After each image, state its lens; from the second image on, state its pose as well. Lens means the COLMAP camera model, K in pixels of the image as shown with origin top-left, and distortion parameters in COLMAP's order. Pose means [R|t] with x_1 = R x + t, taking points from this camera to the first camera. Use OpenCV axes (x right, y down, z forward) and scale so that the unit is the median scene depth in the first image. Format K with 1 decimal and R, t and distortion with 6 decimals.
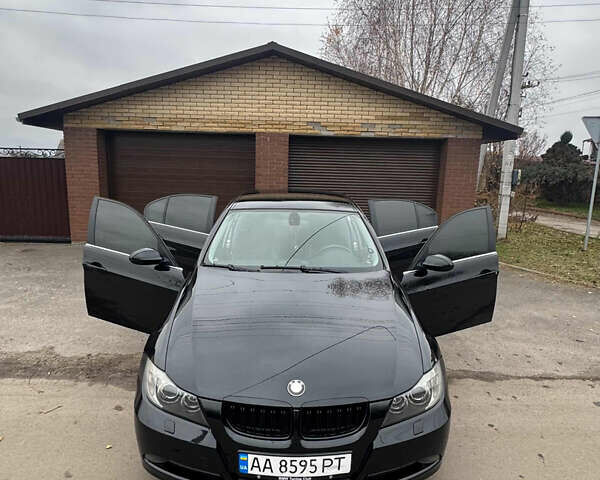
lens RADIAL K [[246.4, 0, 296.5], [0, 246.4, 257.1], [0, 0, 1]] dist [-0.001846, -0.000783]
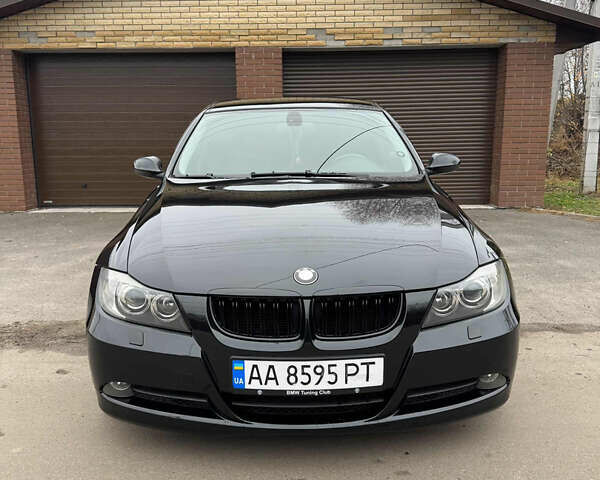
lens RADIAL K [[346.2, 0, 296.5], [0, 346.2, 238.9], [0, 0, 1]] dist [0.023503, -0.015723]
pose [[0.999293, -0.037035, -0.006529, -0.009724], [0.037032, 0.999314, -0.000618, 0.228054], [0.006547, 0.000375, 0.999978, -0.024329]]
